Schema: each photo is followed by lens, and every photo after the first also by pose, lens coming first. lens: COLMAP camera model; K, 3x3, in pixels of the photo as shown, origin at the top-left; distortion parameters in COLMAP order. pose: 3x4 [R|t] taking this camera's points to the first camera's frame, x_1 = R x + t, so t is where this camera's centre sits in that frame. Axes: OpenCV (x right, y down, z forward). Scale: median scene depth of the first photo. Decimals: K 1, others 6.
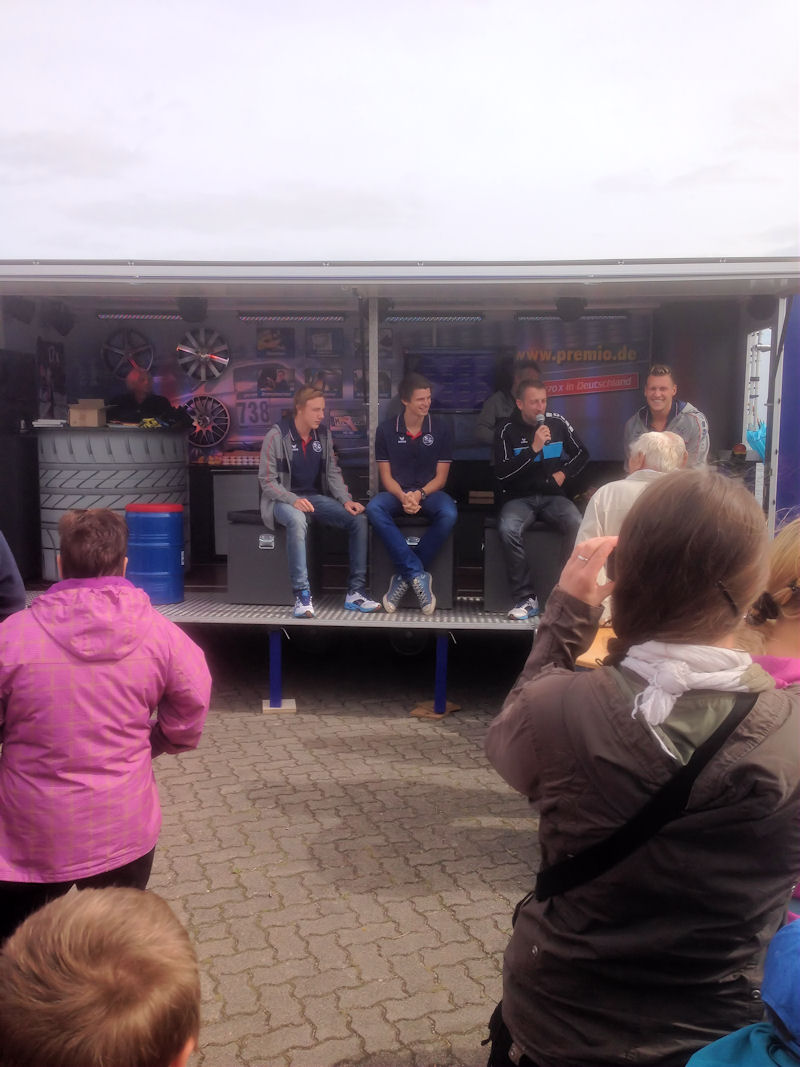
lens RADIAL K [[963.4, 0, 396.4], [0, 963.4, 532.9], [0, 0, 1]] dist [0.127553, -0.213378]
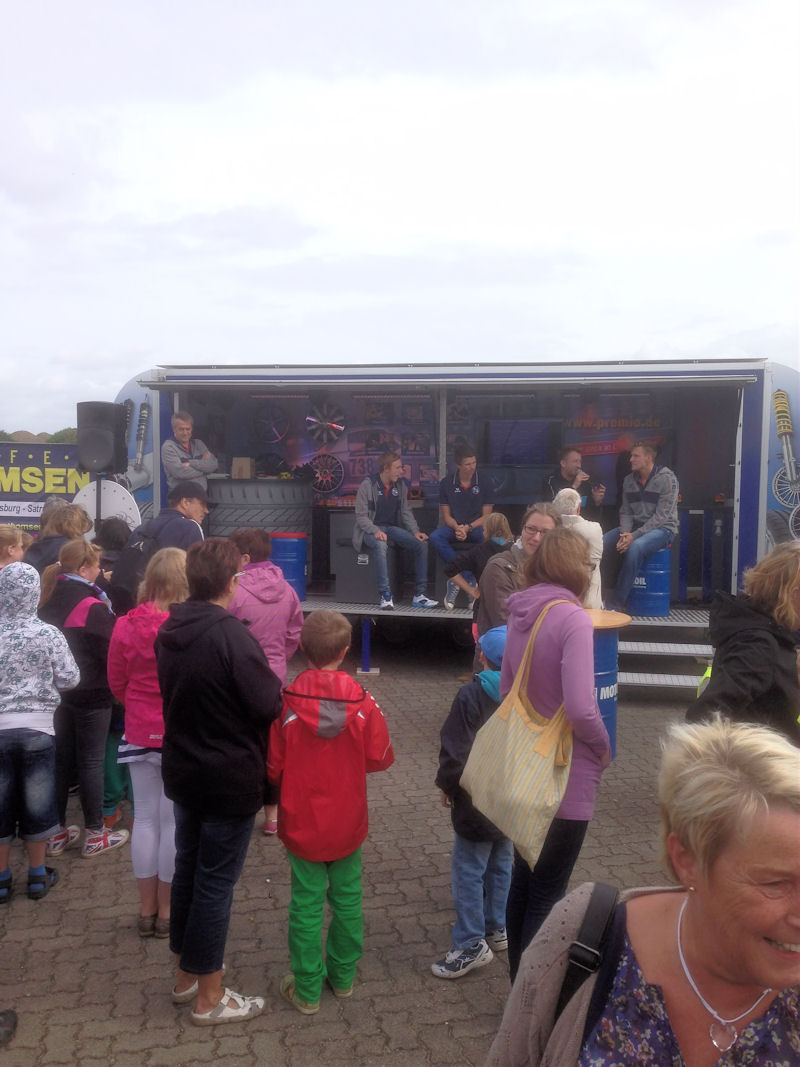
lens RADIAL K [[970.7, 0, 400.0], [0, 970.7, 533.5], [0, 0, 1]] dist [0.118613, -0.001618]
pose [[0.992136, 0.013008, -0.124485, 0.089390], [-0.018600, 0.998864, -0.043864, 0.029661], [0.123773, 0.045834, 0.991251, -0.382614]]
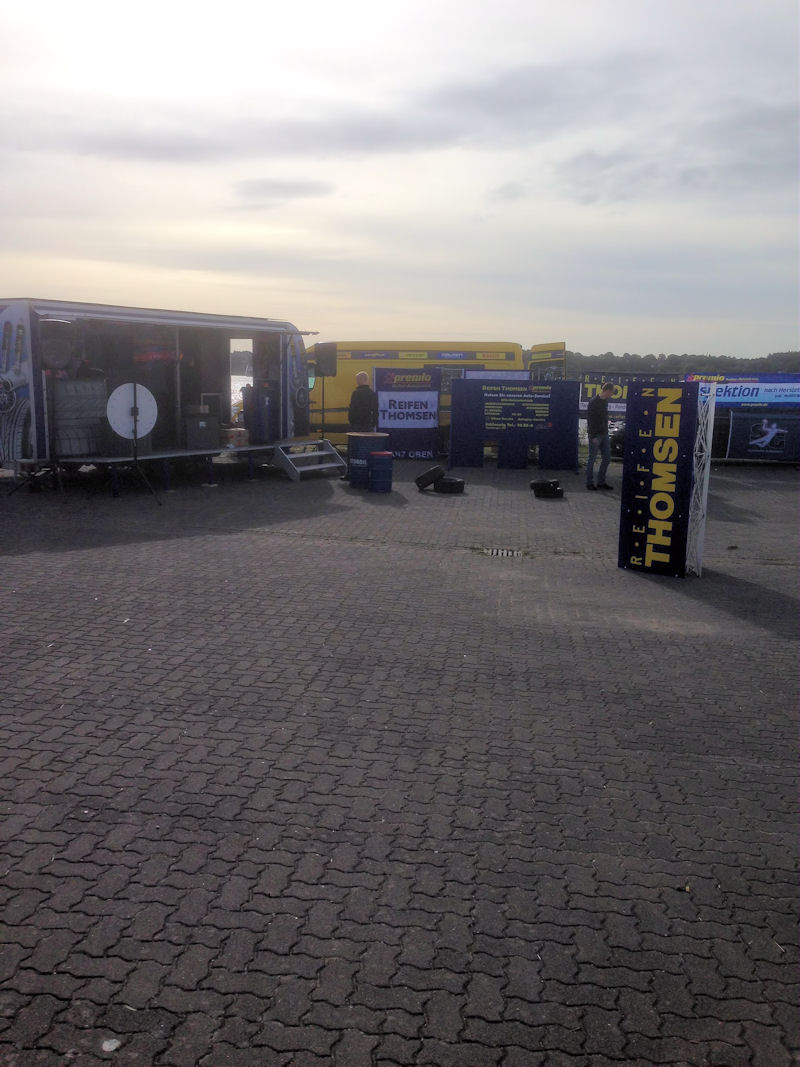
lens RADIAL K [[963.4, 0, 396.4], [0, 963.4, 532.9], [0, 0, 1]] dist [0.127553, -0.213378]
pose [[0.492813, -0.145809, 0.857832, -1.855549], [0.084133, 0.989226, 0.119810, 0.027738], [-0.866058, 0.013128, 0.499770, -0.681181]]
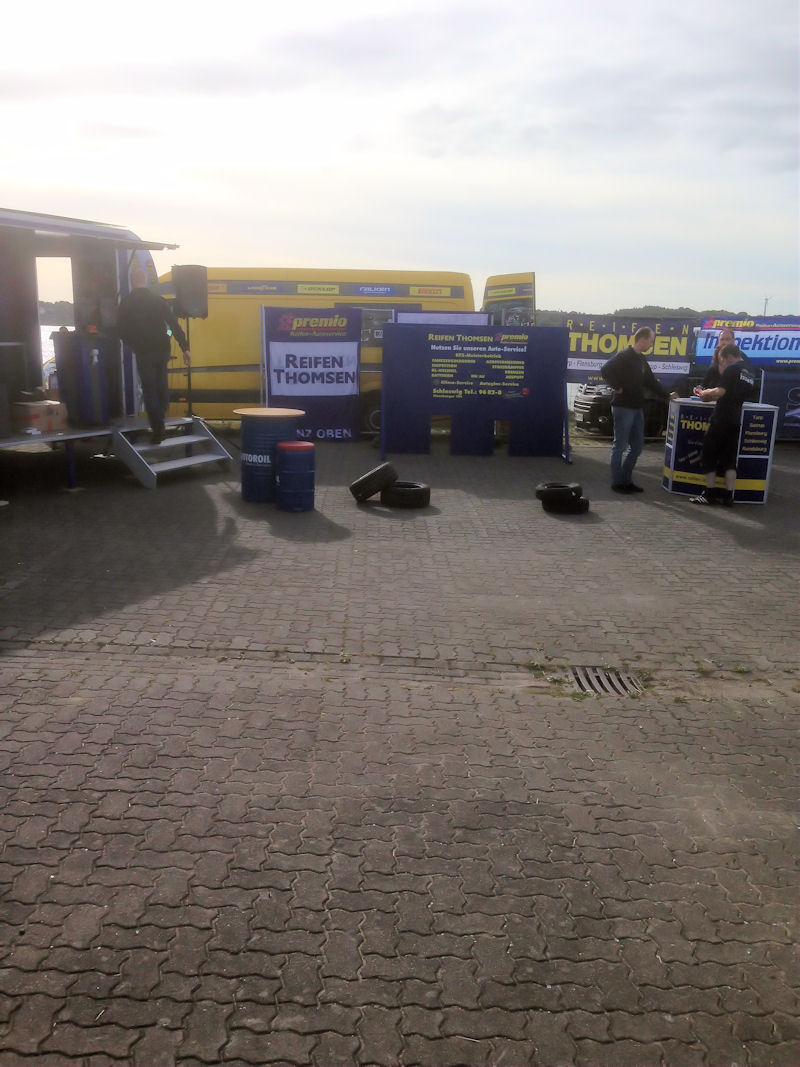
lens RADIAL K [[963.4, 0, 396.4], [0, 963.4, 532.9], [0, 0, 1]] dist [0.127553, -0.213378]
pose [[0.362178, -0.196074, 0.911253, -1.107403], [0.085701, 0.980489, 0.176909, 0.004539], [-0.928161, 0.014023, 0.371915, -0.152076]]
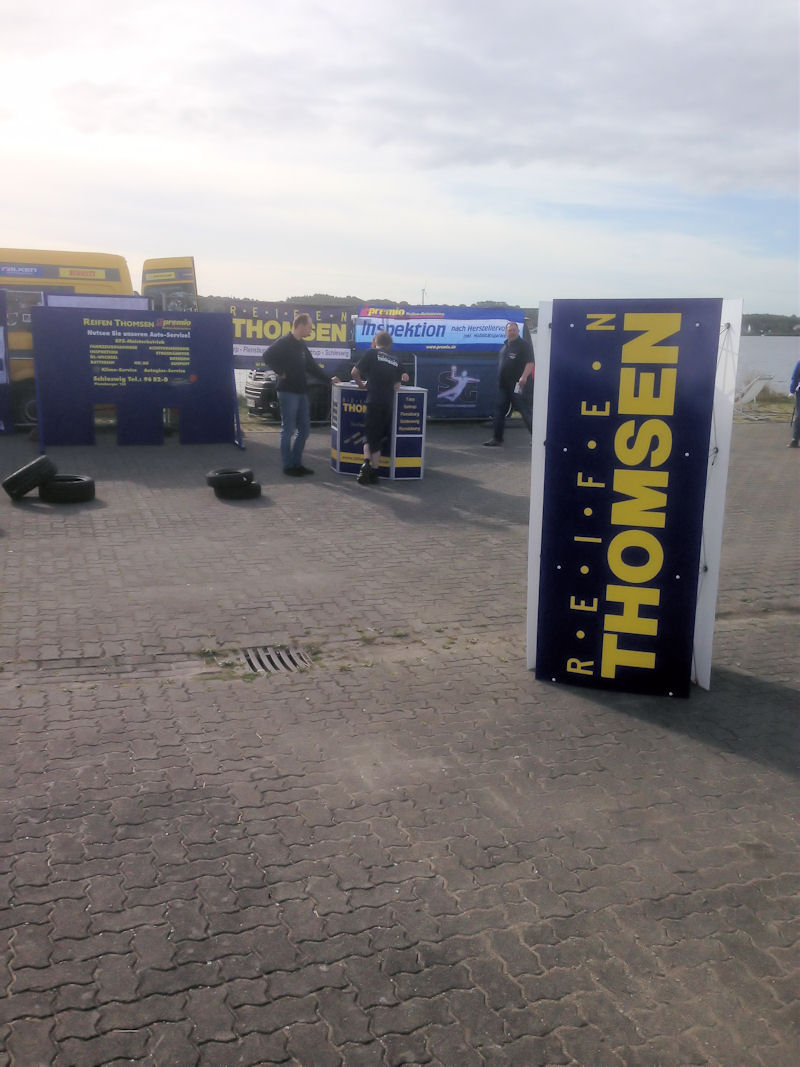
lens RADIAL K [[963.4, 0, 396.4], [0, 963.4, 532.9], [0, 0, 1]] dist [0.127553, -0.213378]
pose [[0.046523, -0.222923, 0.973725, -1.108876], [0.090927, 0.971679, 0.218111, 0.007478], [-0.994770, 0.078391, 0.065475, -0.176236]]
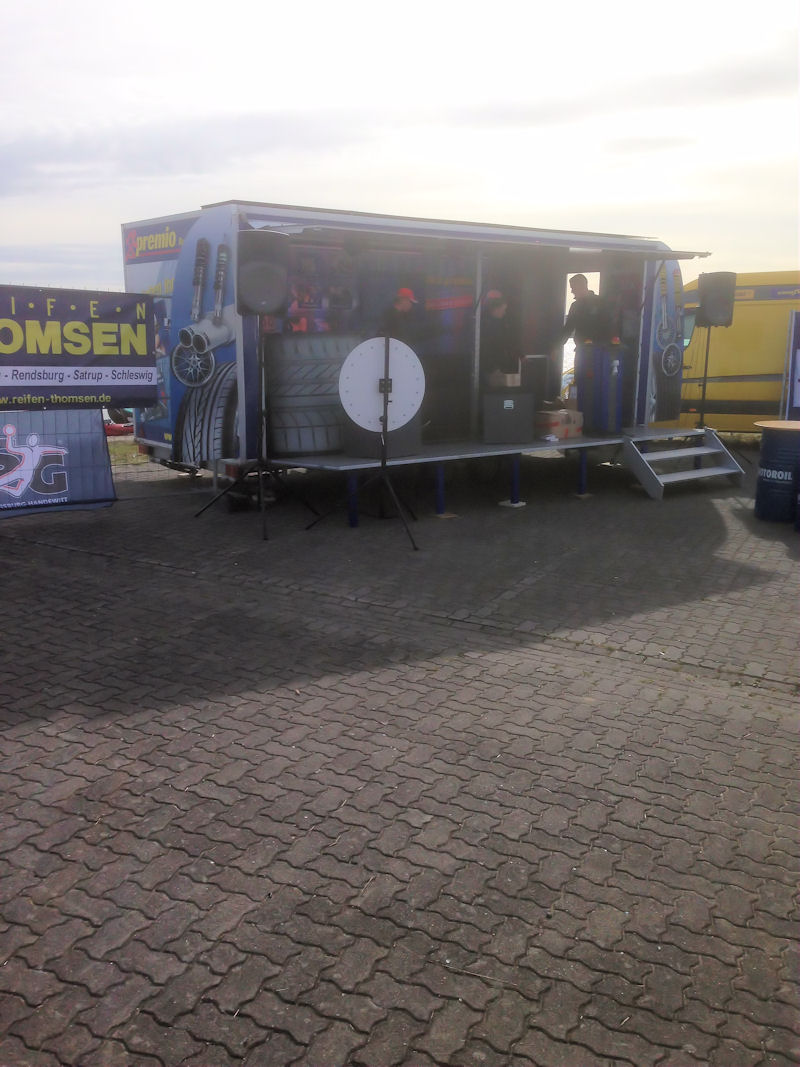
lens RADIAL K [[963.4, 0, 396.4], [0, 963.4, 532.9], [0, 0, 1]] dist [0.127553, -0.213378]
pose [[0.762187, -0.136710, 0.632757, -1.121977], [0.071035, 0.989207, 0.128157, 0.001746], [-0.643448, -0.052732, 0.763672, -0.127861]]
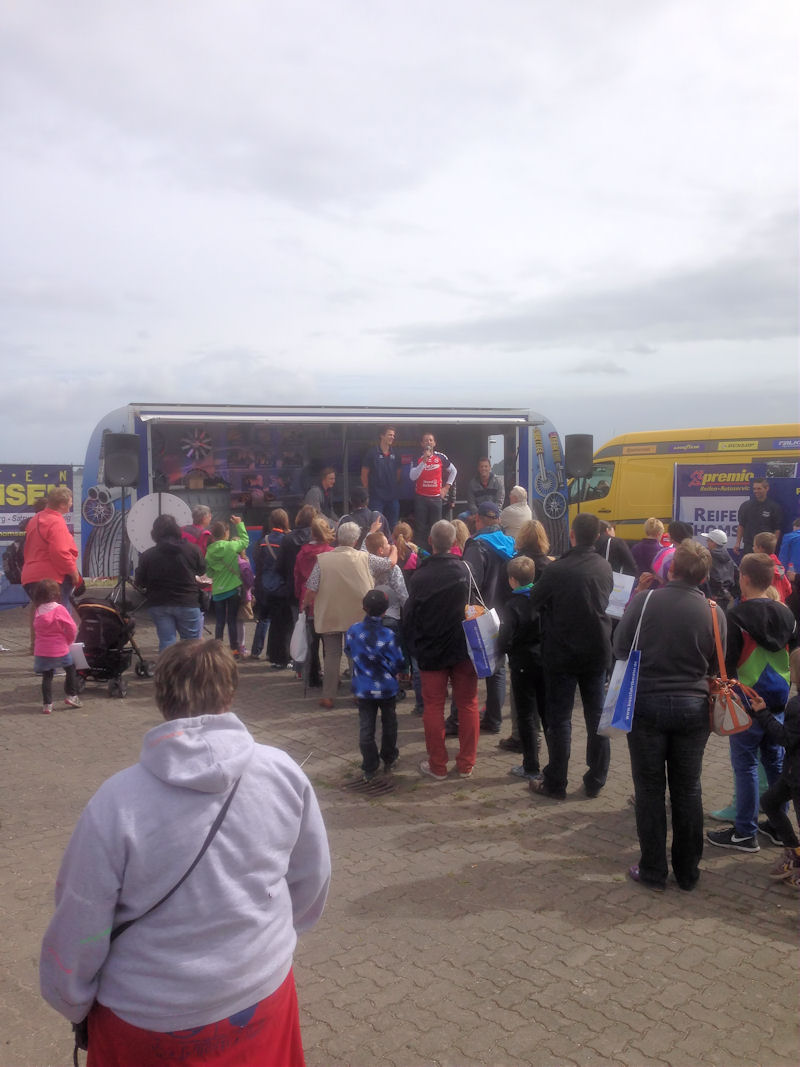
lens RADIAL K [[970.7, 0, 400.0], [0, 970.7, 533.5], [0, 0, 1]] dist [0.118613, -0.001618]
pose [[0.924111, -0.041104, 0.379907, -0.681613], [0.057919, 0.997778, -0.032931, 0.064654], [-0.377709, 0.052436, 0.924439, -0.918037]]
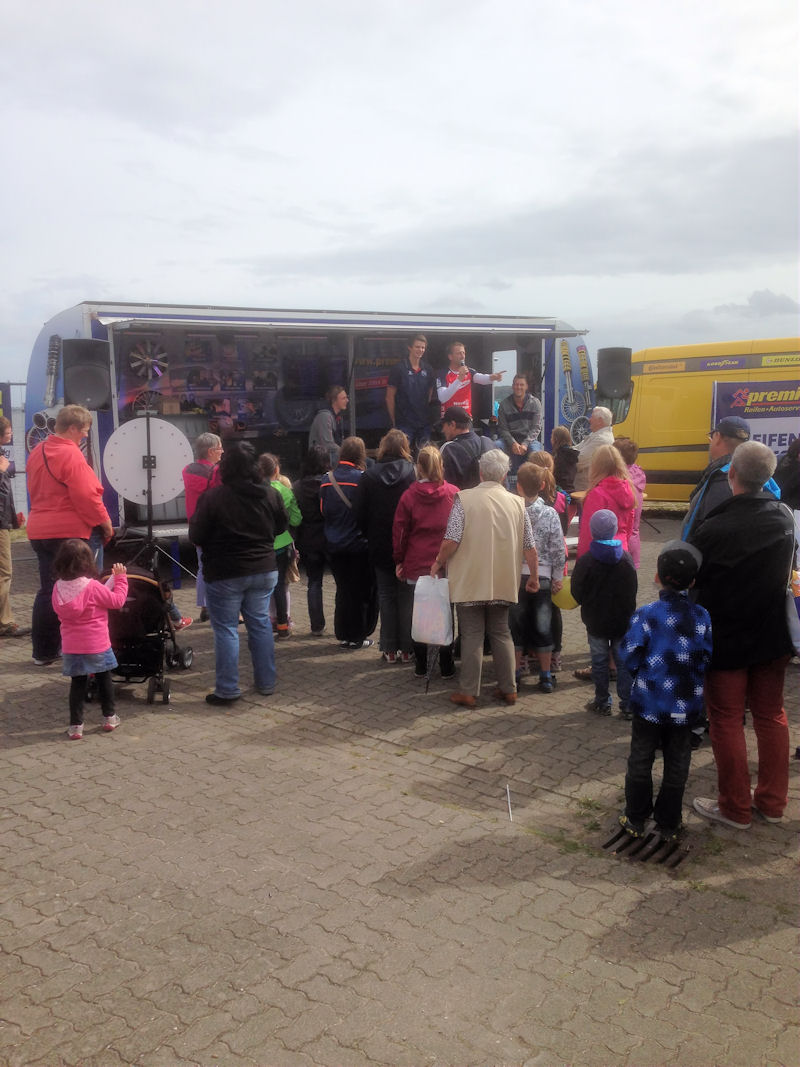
lens RADIAL K [[963.4, 0, 415.4], [0, 963.4, 537.8], [0, 0, 1]] dist [0.105513, 0.005946]
pose [[0.853297, -0.094149, 0.512855, -0.786726], [0.080116, 0.995558, 0.049464, 0.036698], [-0.515234, -0.001120, 0.857049, -0.483571]]
